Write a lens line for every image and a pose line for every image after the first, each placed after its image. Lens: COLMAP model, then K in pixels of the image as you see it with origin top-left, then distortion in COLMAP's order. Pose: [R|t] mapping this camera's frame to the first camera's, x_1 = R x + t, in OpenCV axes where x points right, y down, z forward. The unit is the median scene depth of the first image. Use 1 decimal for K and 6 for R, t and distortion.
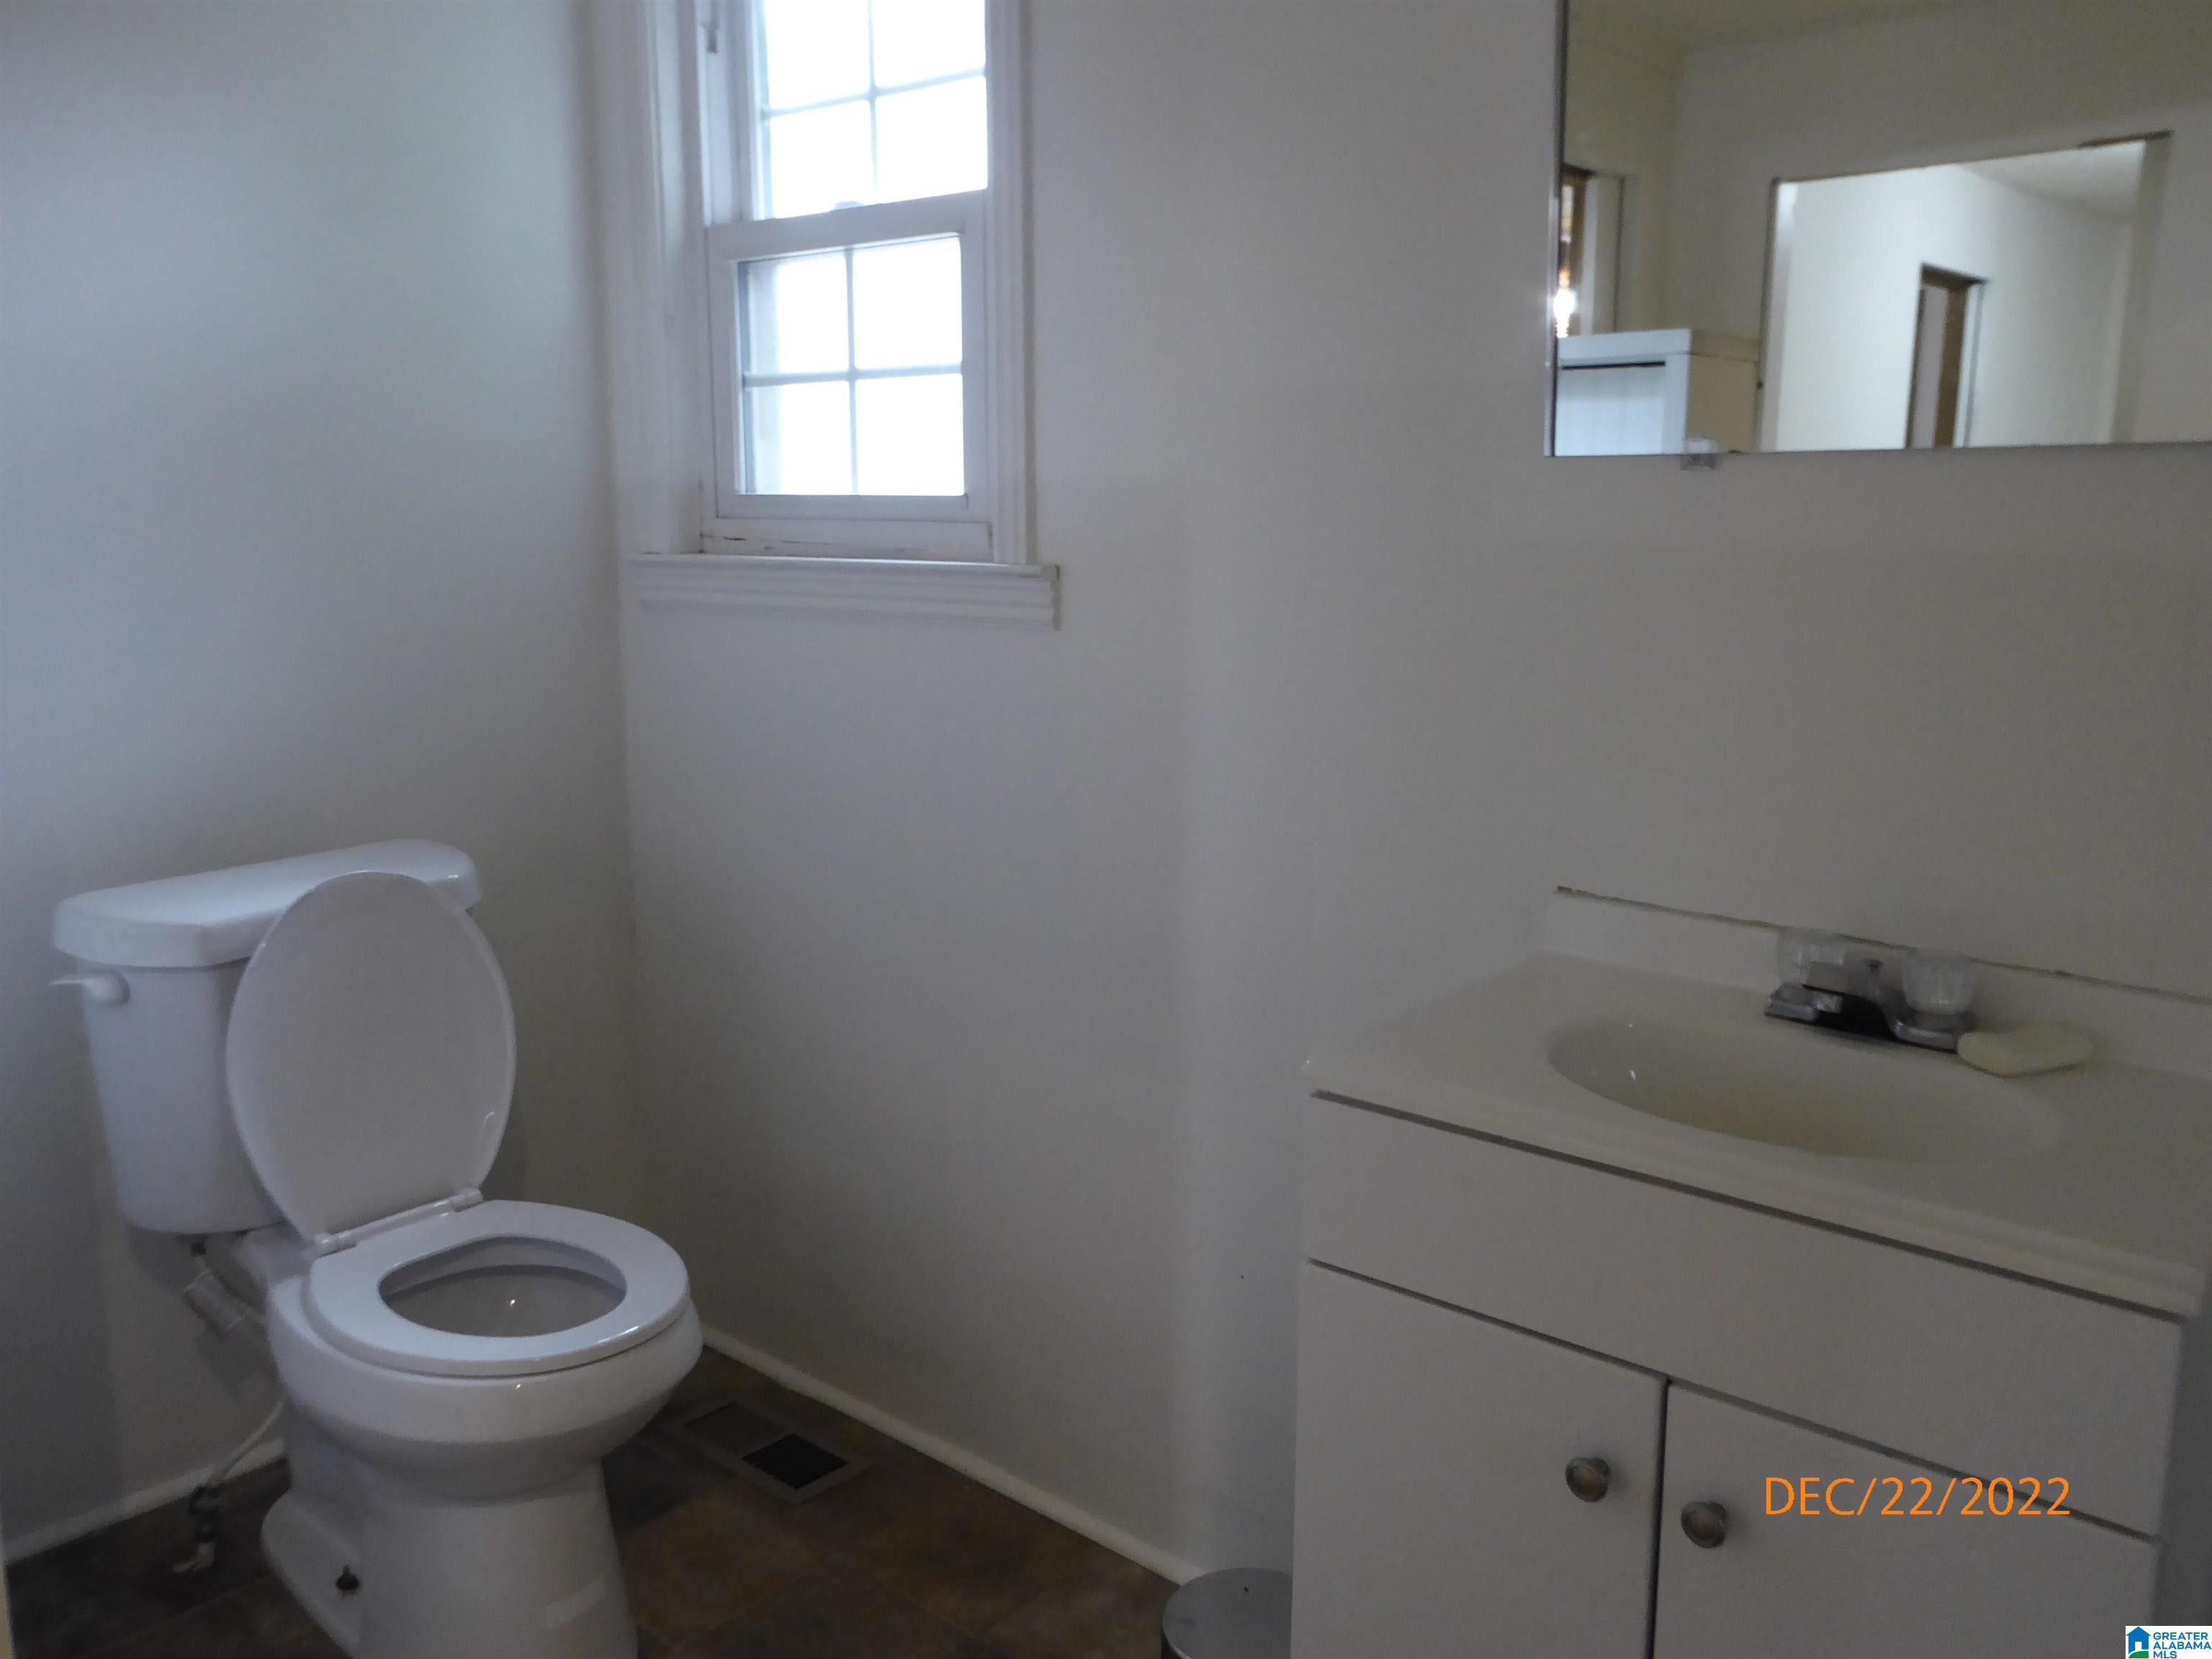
lens RADIAL K [[1882.5, 0, 1106.0], [0, 1882.5, 824.0], [0, 0, 1]] dist [0.013655, -0.005474]
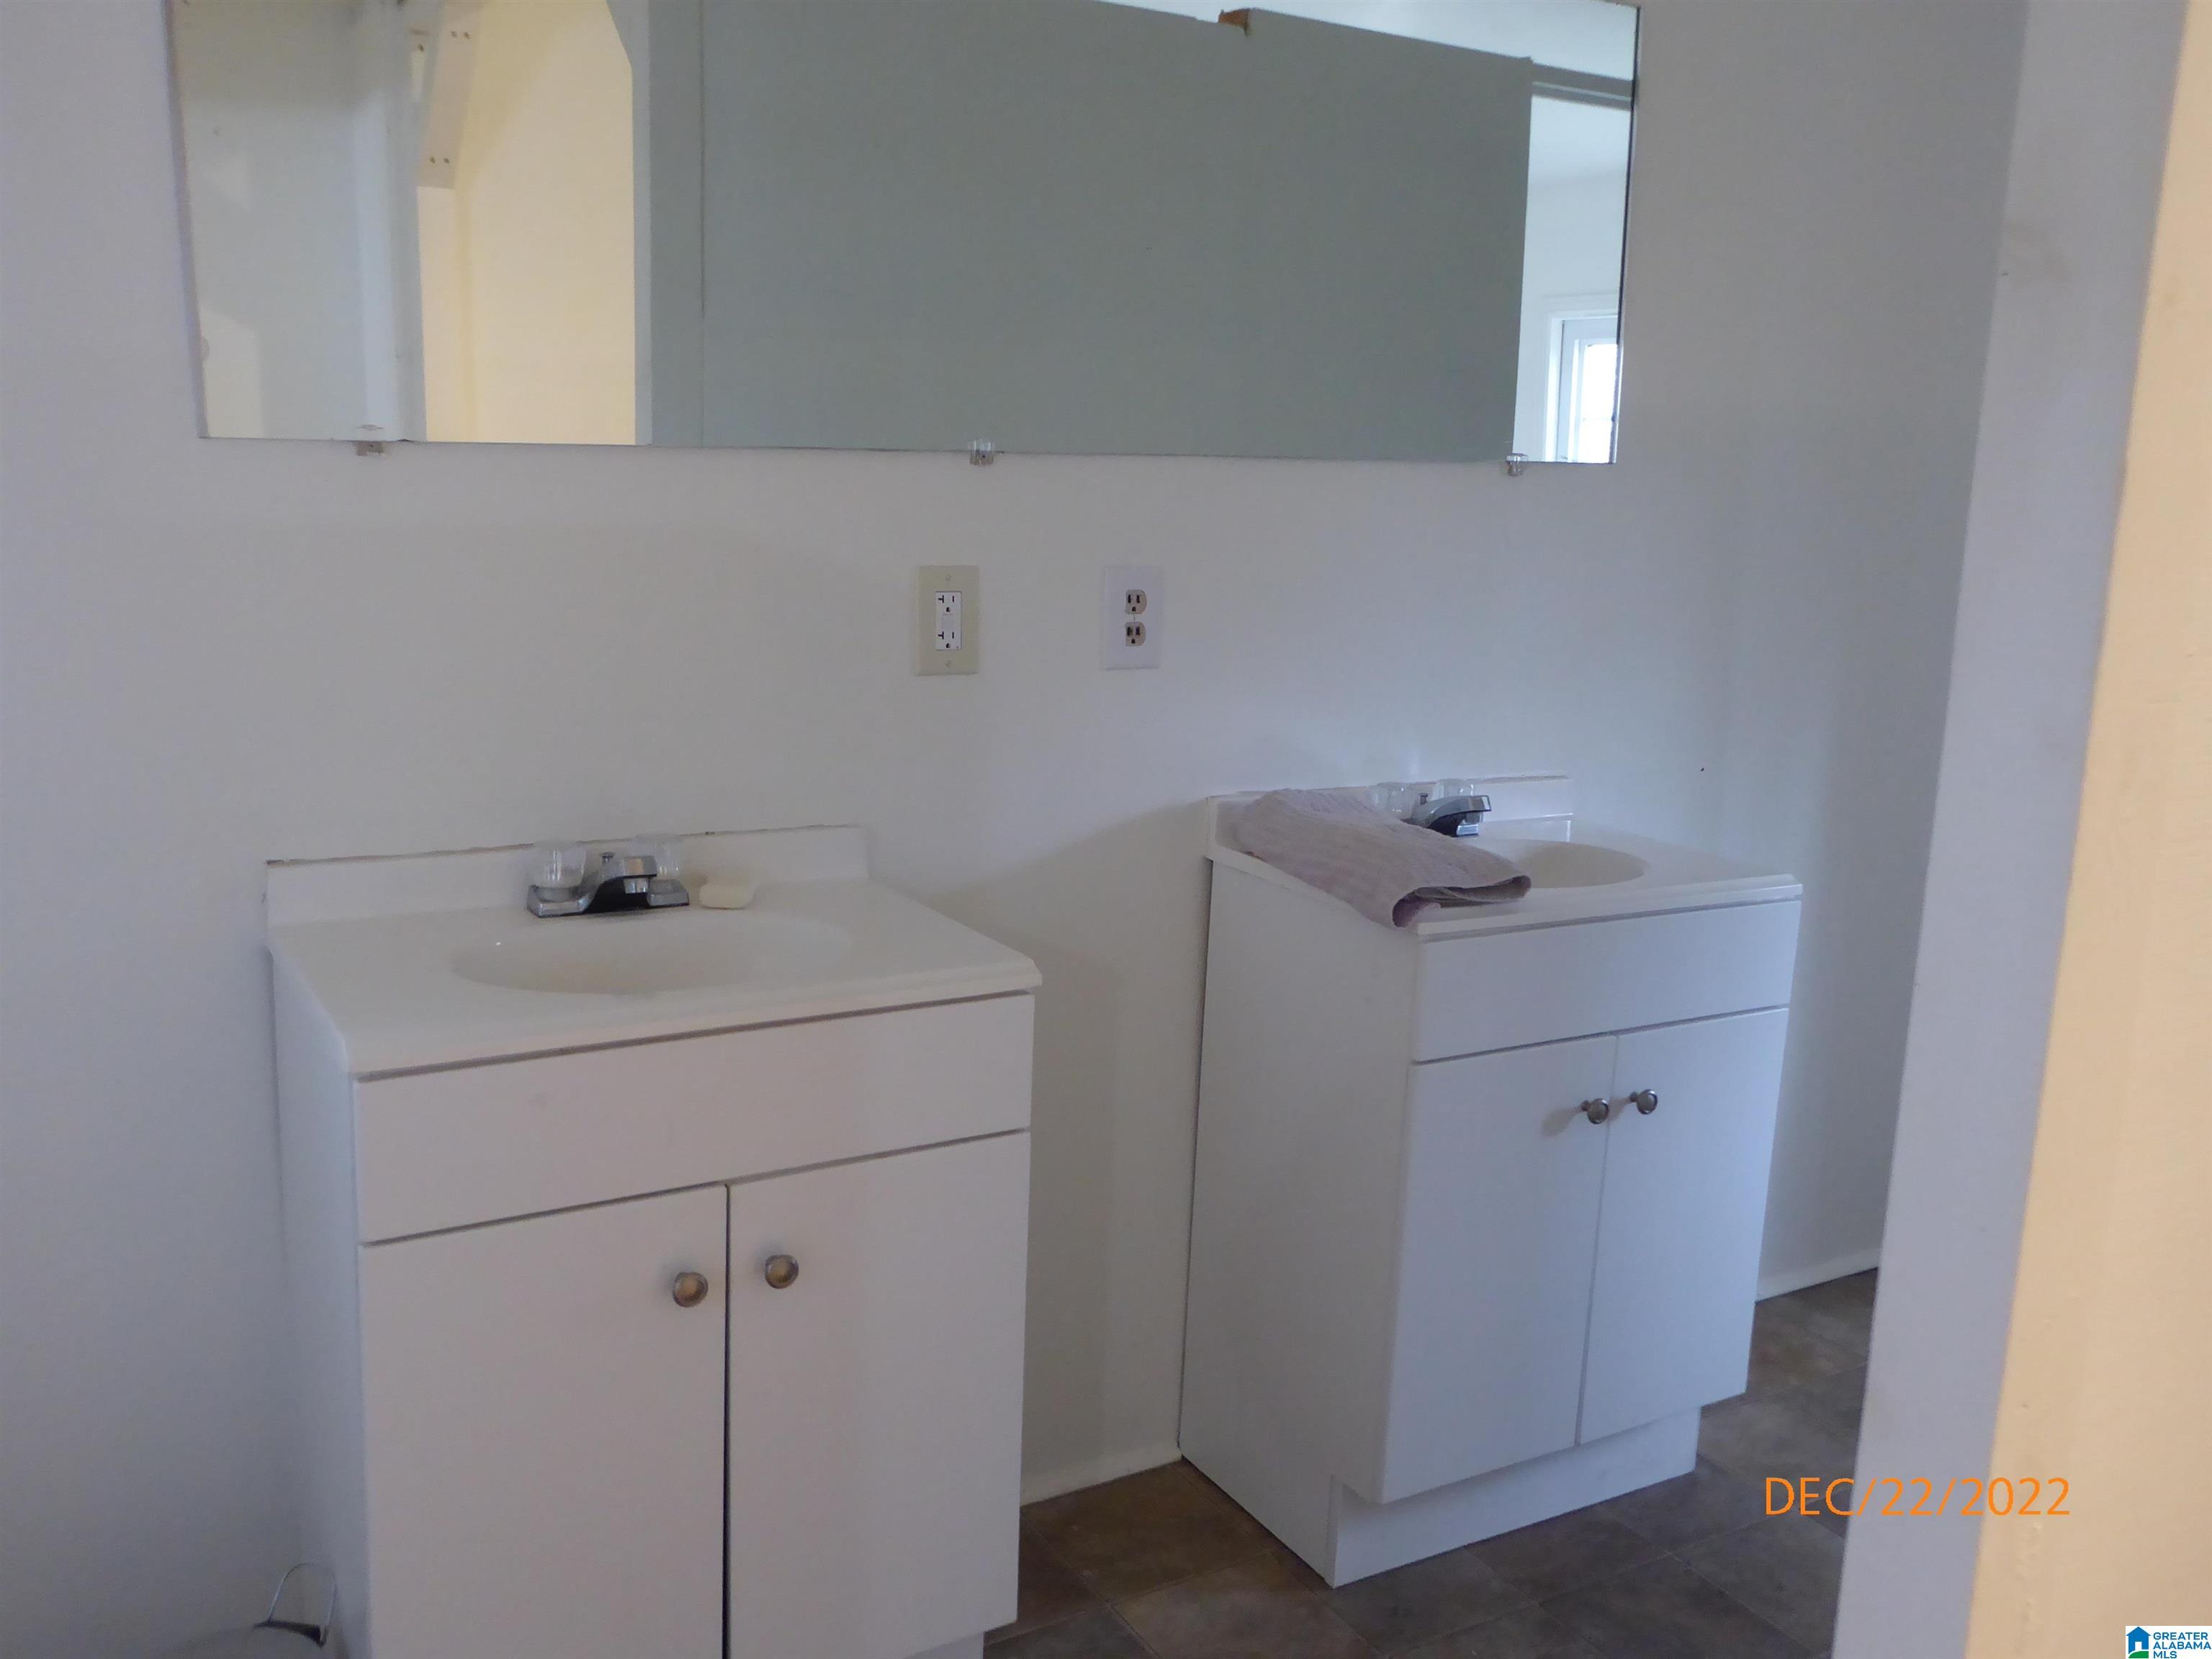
lens RADIAL K [[1882.5, 0, 1106.2], [0, 1882.5, 835.6], [0, 0, 1]] dist [0.013655, -0.005474]
pose [[0.316189, -0.178980, 0.931660, -0.775543], [0.145792, 0.979544, 0.138699, -0.076270], [-0.937427, 0.091973, 0.335815, 0.311805]]
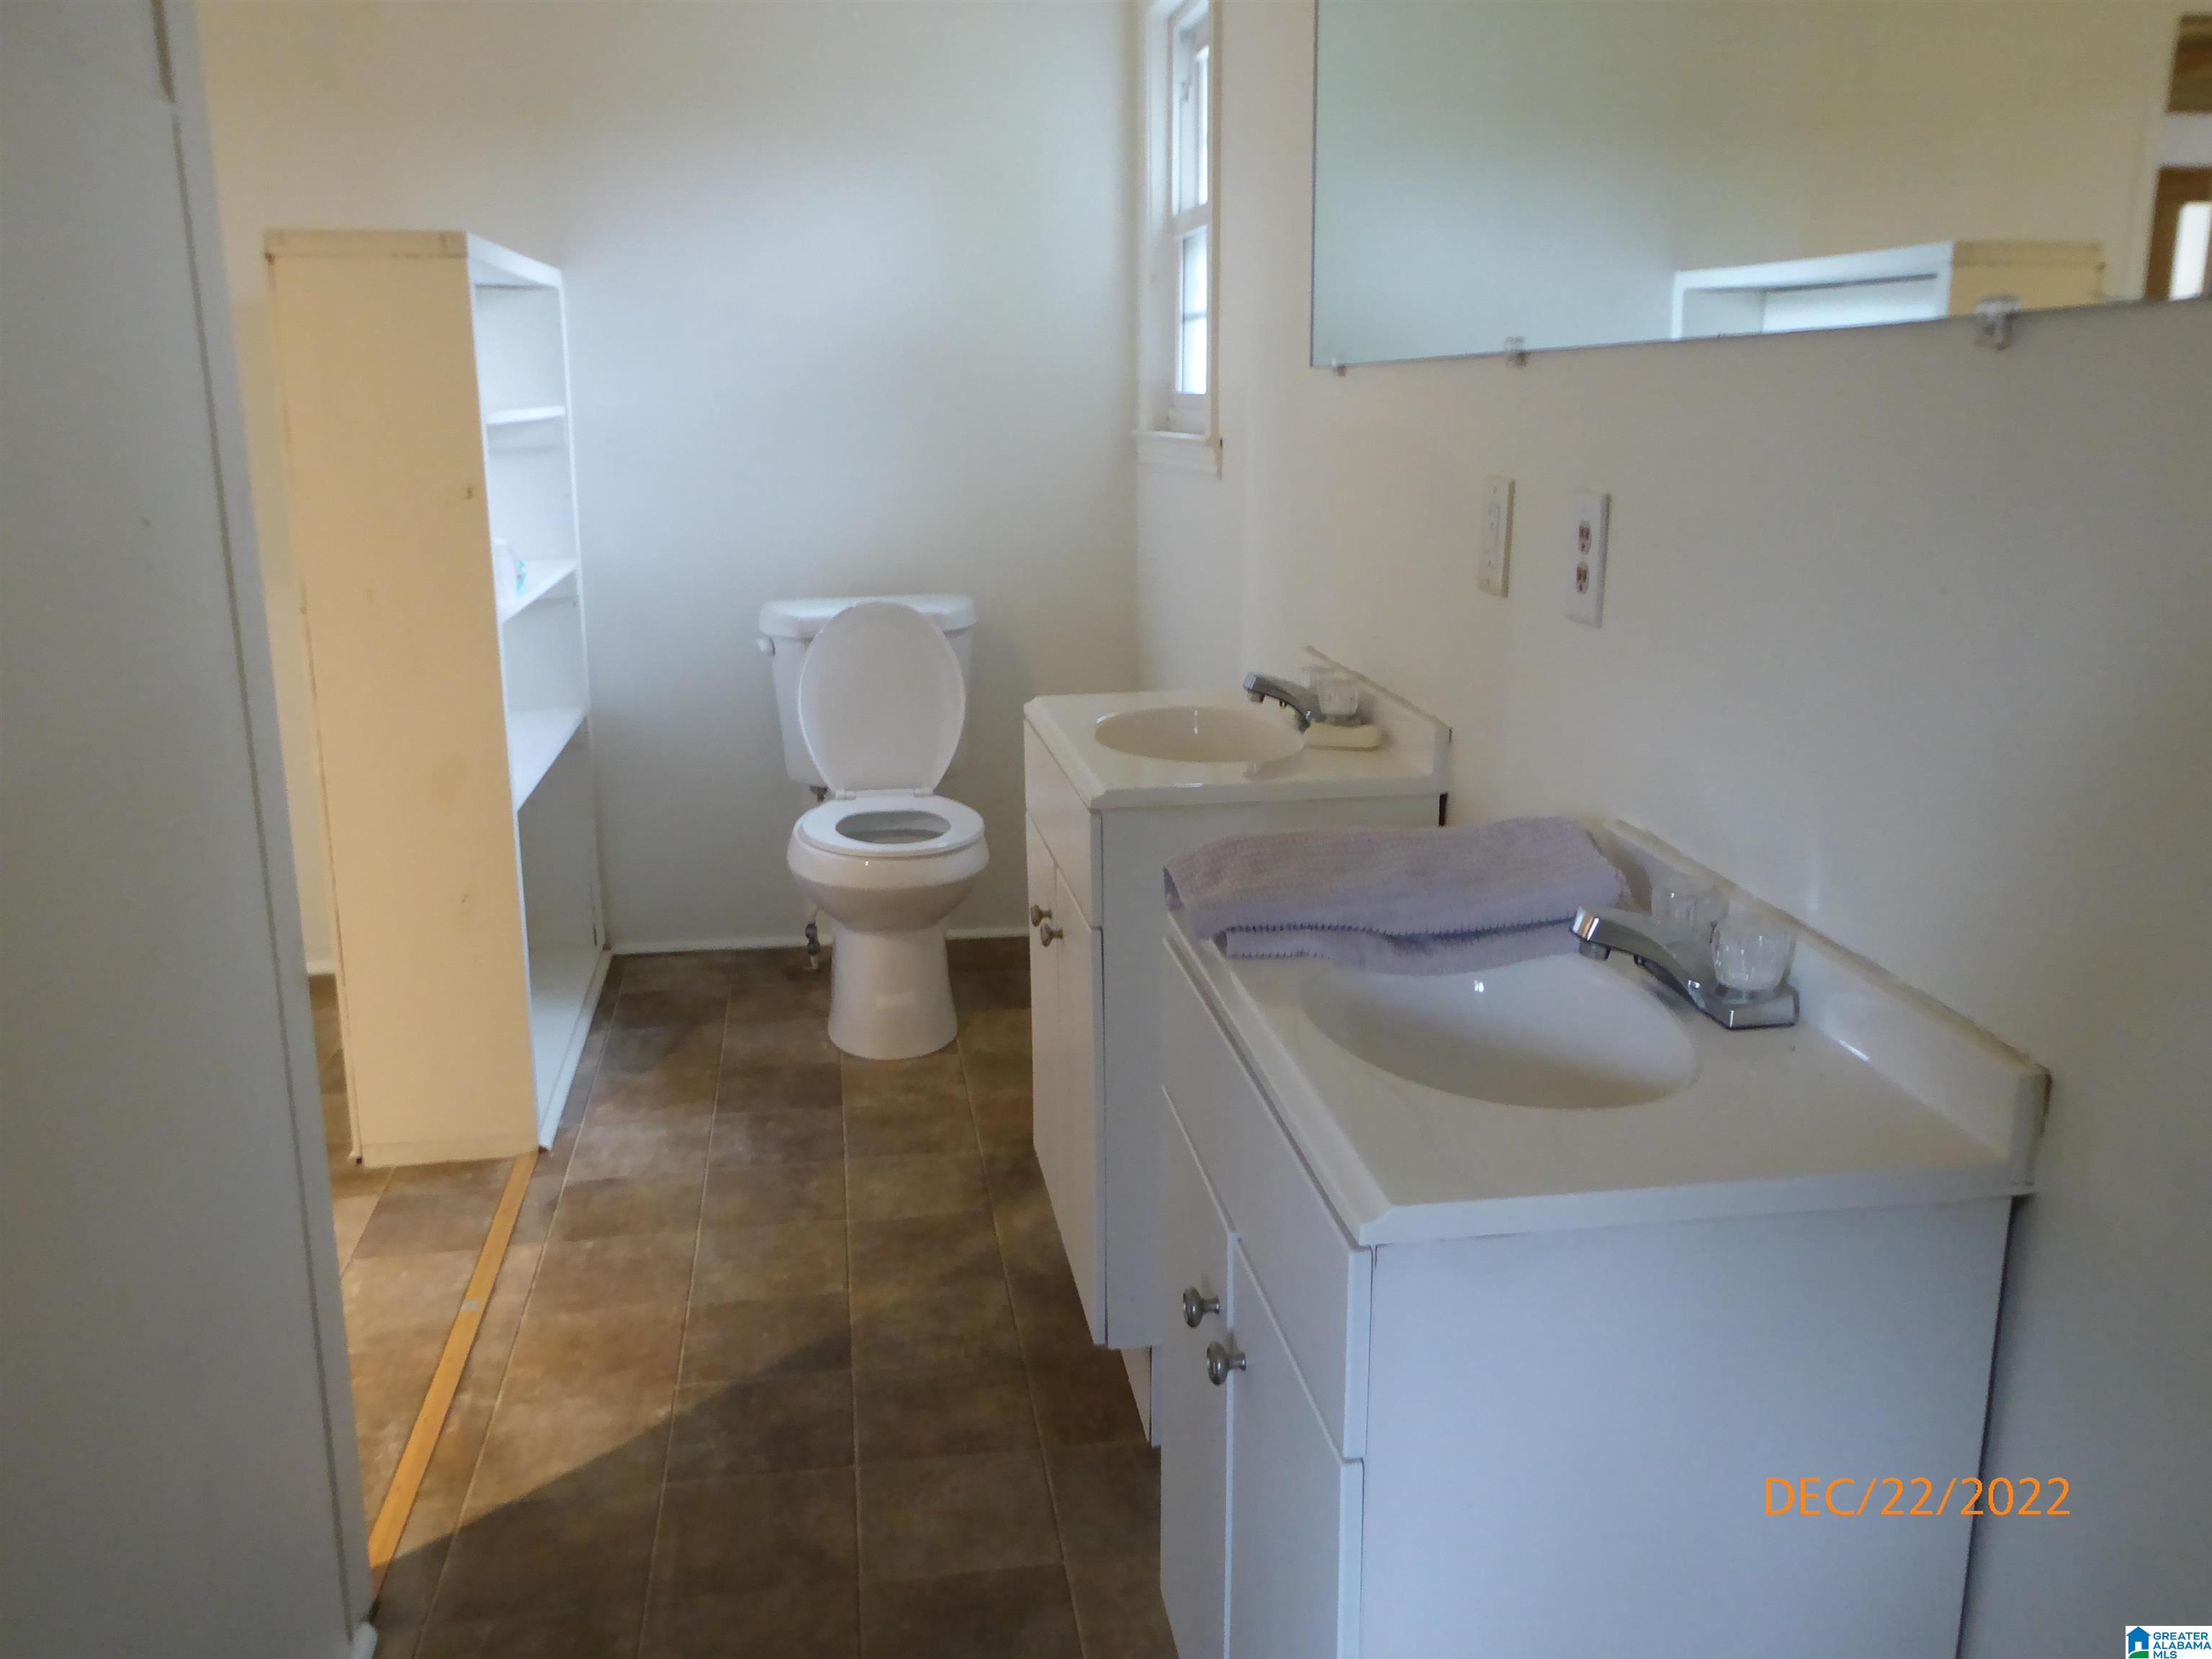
lens RADIAL K [[1882.5, 0, 1110.2], [0, 1882.5, 826.7], [0, 0, 1]] dist [0.013655, -0.005474]
pose [[0.757601, 0.146682, -0.636023, 0.852019], [-0.112332, 0.989184, 0.094325, 0.039930], [0.642979, -0.000015, 0.765884, -0.227182]]
